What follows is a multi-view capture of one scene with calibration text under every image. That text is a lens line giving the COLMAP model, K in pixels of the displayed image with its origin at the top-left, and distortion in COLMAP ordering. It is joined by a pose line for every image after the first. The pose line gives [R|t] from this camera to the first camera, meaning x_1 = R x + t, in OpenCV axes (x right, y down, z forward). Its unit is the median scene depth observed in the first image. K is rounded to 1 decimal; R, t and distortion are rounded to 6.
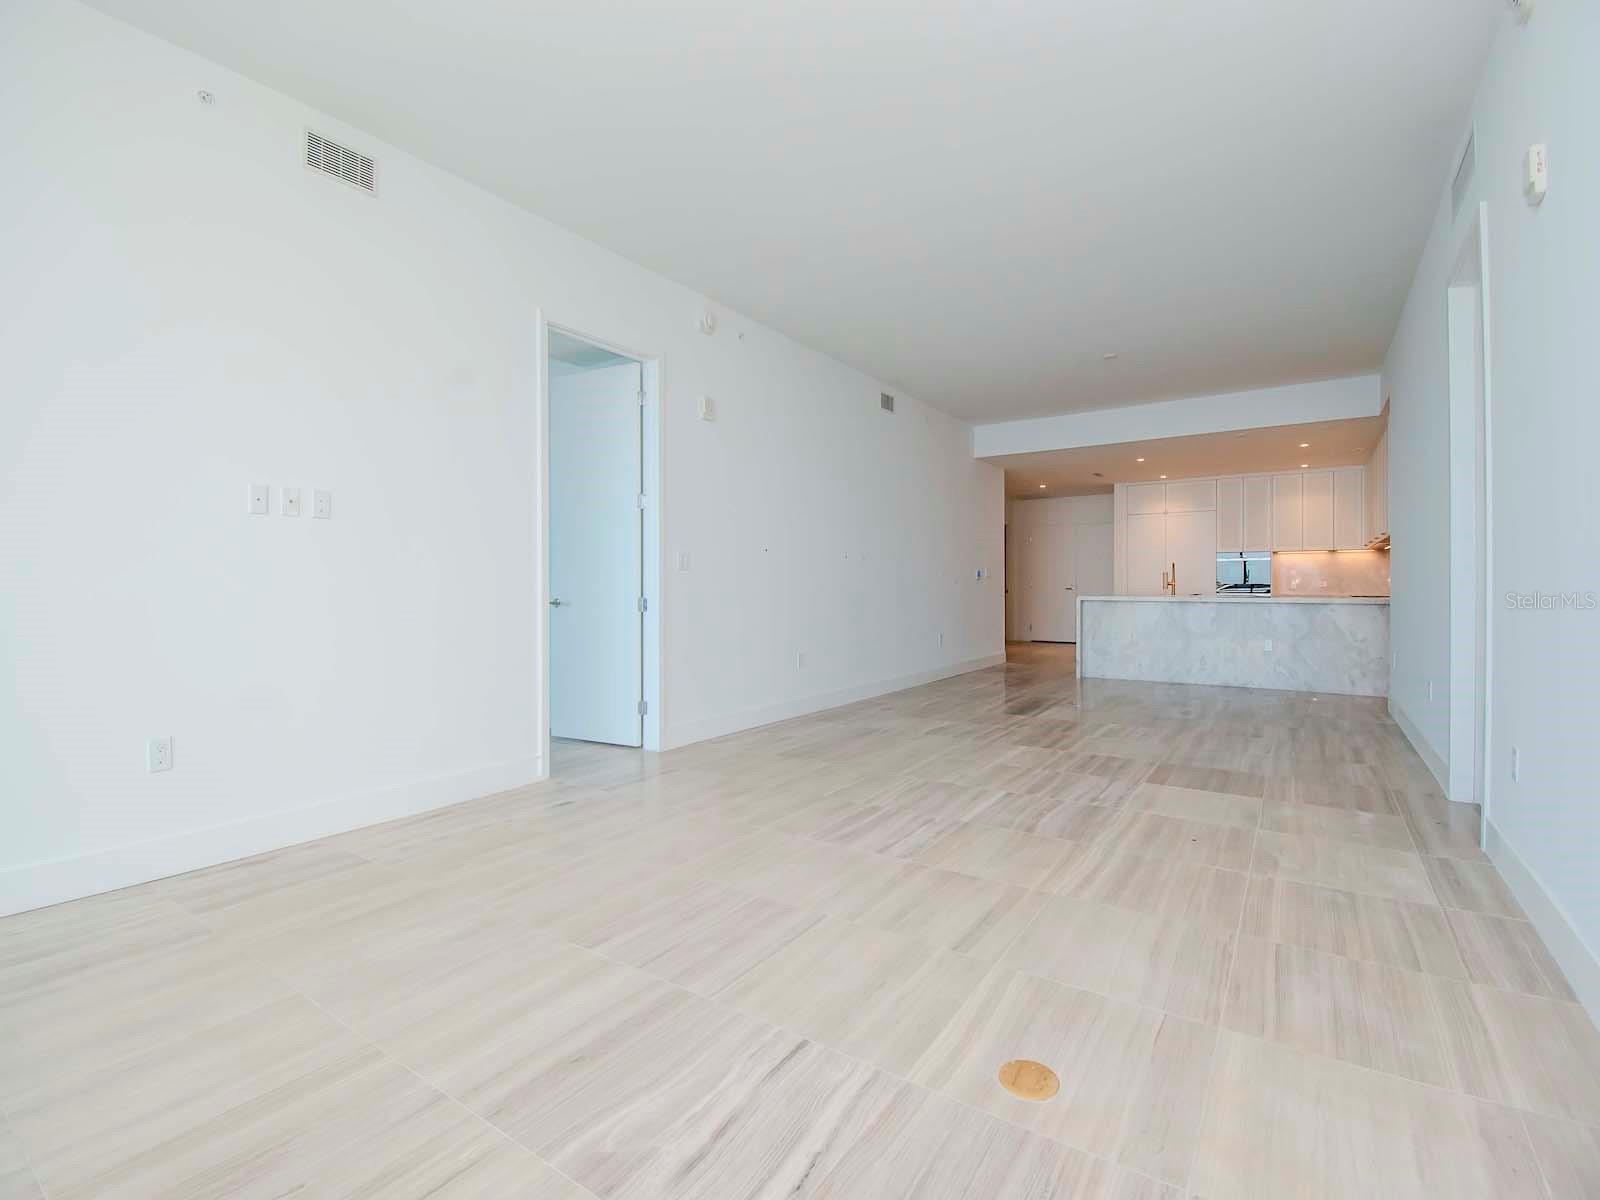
lens RADIAL K [[696.3, 0, 858.0], [0, 696.3, 584.3], [0, 0, 1]] dist [0.008168, -0.011185]
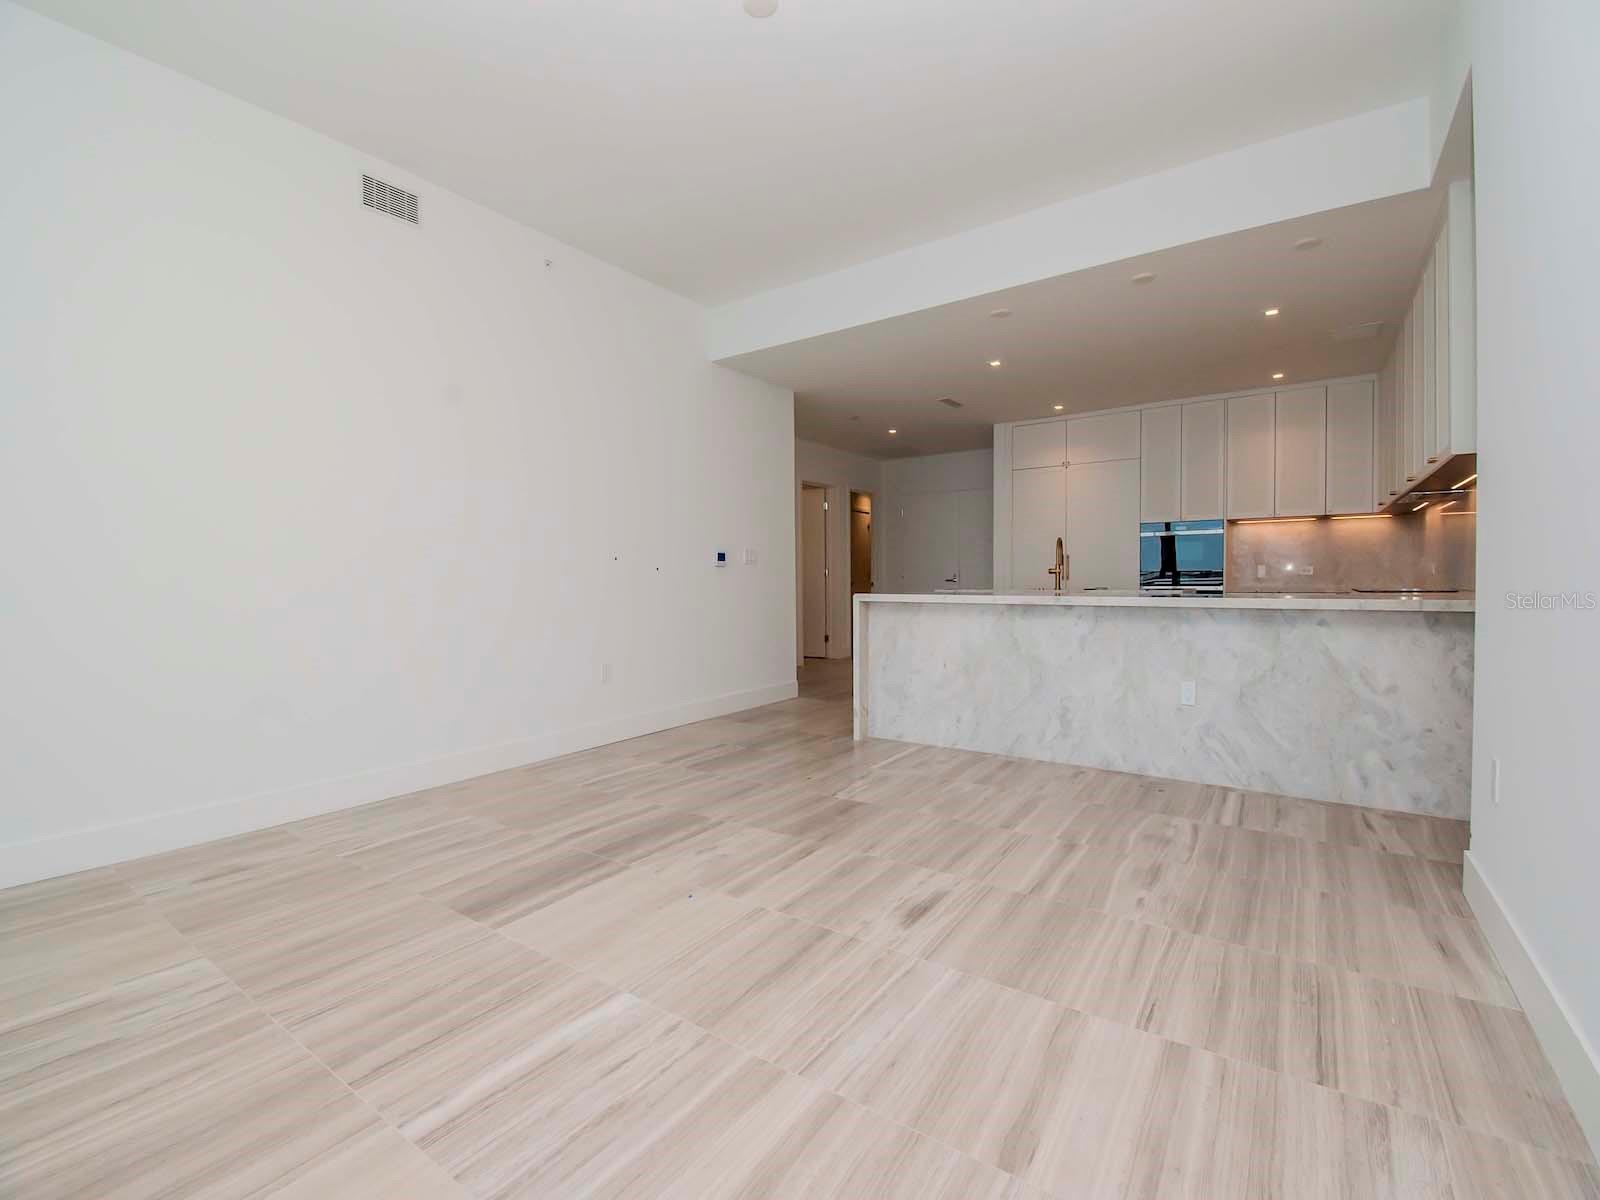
lens RADIAL K [[696.3, 0, 830.6], [0, 696.3, 583.6], [0, 0, 1]] dist [0.008168, -0.011185]
pose [[0.999787, -0.003219, -0.020367, 0.716753], [0.003489, 0.999906, 0.013242, 0.005927], [0.020323, -0.013310, 0.999705, 1.045573]]
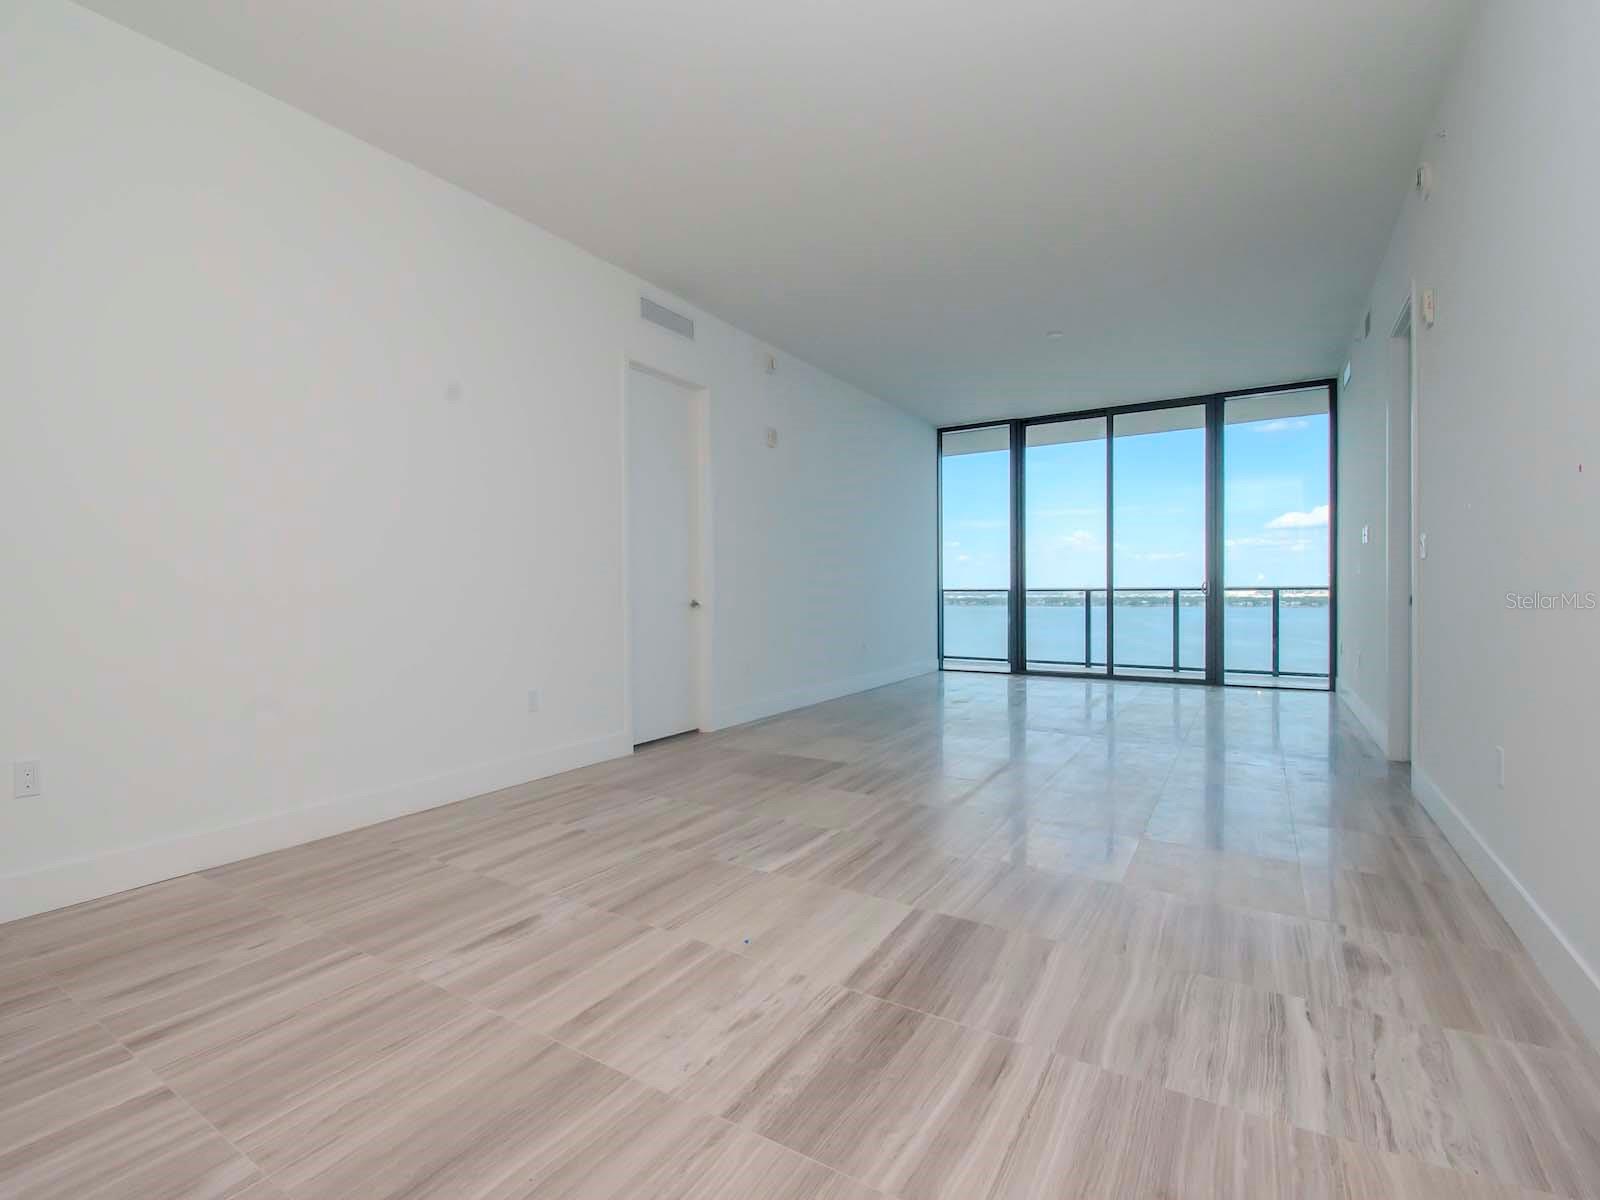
lens RADIAL K [[733.0, 0, 828.4], [0, 733.0, 590.5], [0, 0, 1]] dist [0.006211, -0.011108]
pose [[-0.999289, 0.012945, -0.035415, 0.518346], [0.013113, 0.999904, -0.004519, 0.012058], [0.035354, -0.004980, -0.999362, 2.327700]]
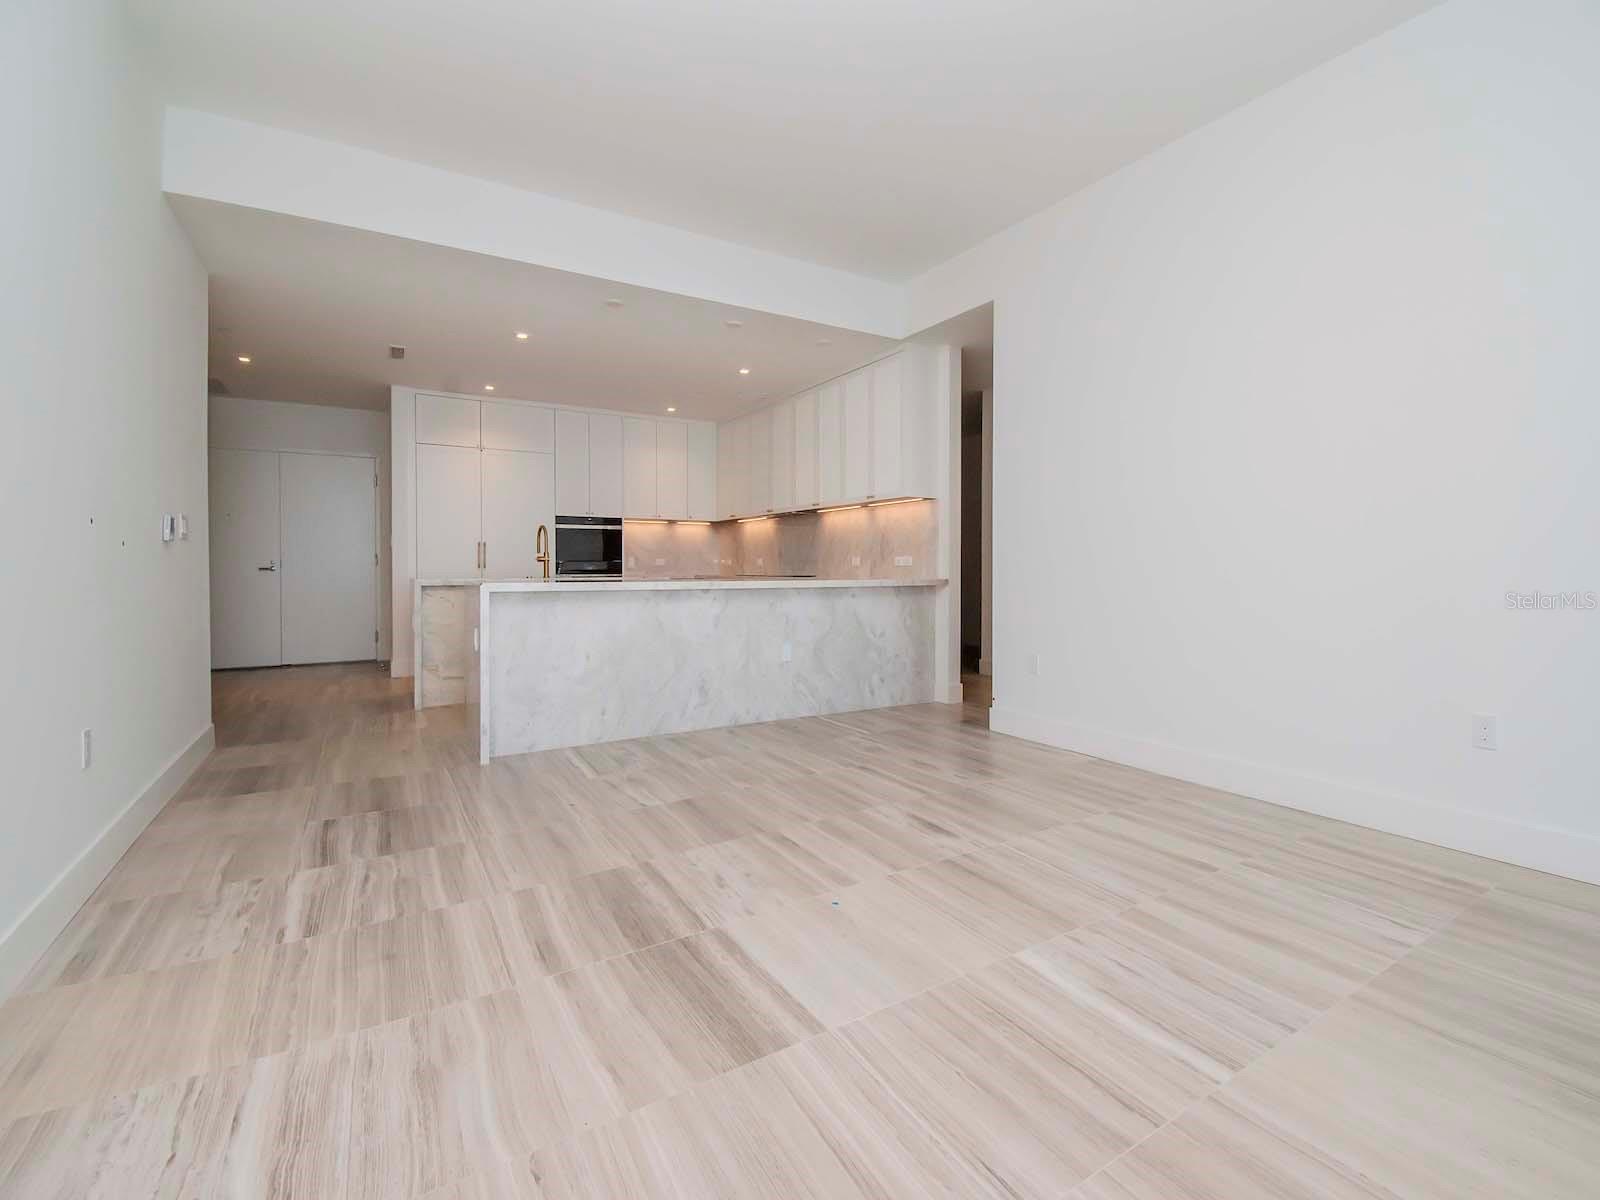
lens RADIAL K [[696.3, 0, 784.5], [0, 696.3, 572.7], [0, 0, 1]] dist [0.008168, -0.011185]
pose [[0.457446, -0.005209, 0.889222, 0.006561], [-0.006174, 0.999940, 0.009034, 0.013158], [-0.889216, -0.009622, 0.457387, 1.458395]]
